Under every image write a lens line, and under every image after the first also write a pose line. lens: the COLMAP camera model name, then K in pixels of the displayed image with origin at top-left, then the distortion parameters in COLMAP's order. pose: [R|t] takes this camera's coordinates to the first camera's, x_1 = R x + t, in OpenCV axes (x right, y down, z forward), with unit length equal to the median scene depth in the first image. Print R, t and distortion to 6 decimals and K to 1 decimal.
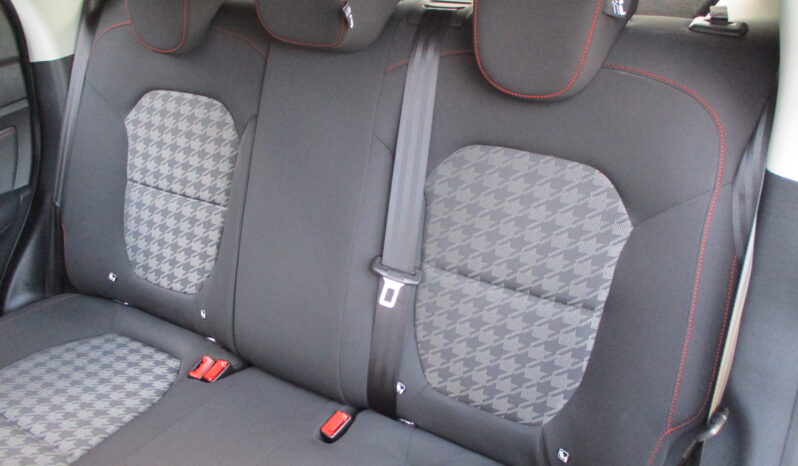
lens RADIAL K [[777.2, 0, 399.0], [0, 777.2, 233.0], [0, 0, 1]] dist [-0.065783, -0.002972]
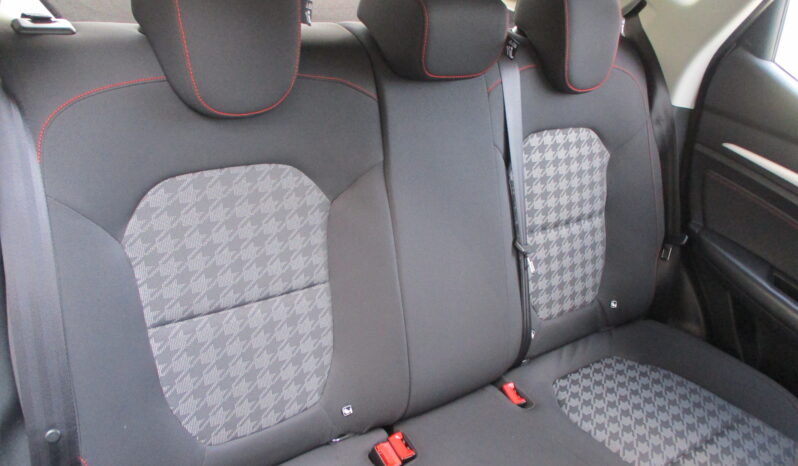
lens RADIAL K [[777.2, 0, 399.0], [0, 777.2, 233.0], [0, 0, 1]] dist [-0.065783, -0.002972]
pose [[0.200084, -0.280807, 0.938677, -0.968595], [0.295585, 0.930712, 0.215419, -0.238513], [-0.934128, 0.234357, 0.269223, 0.675114]]
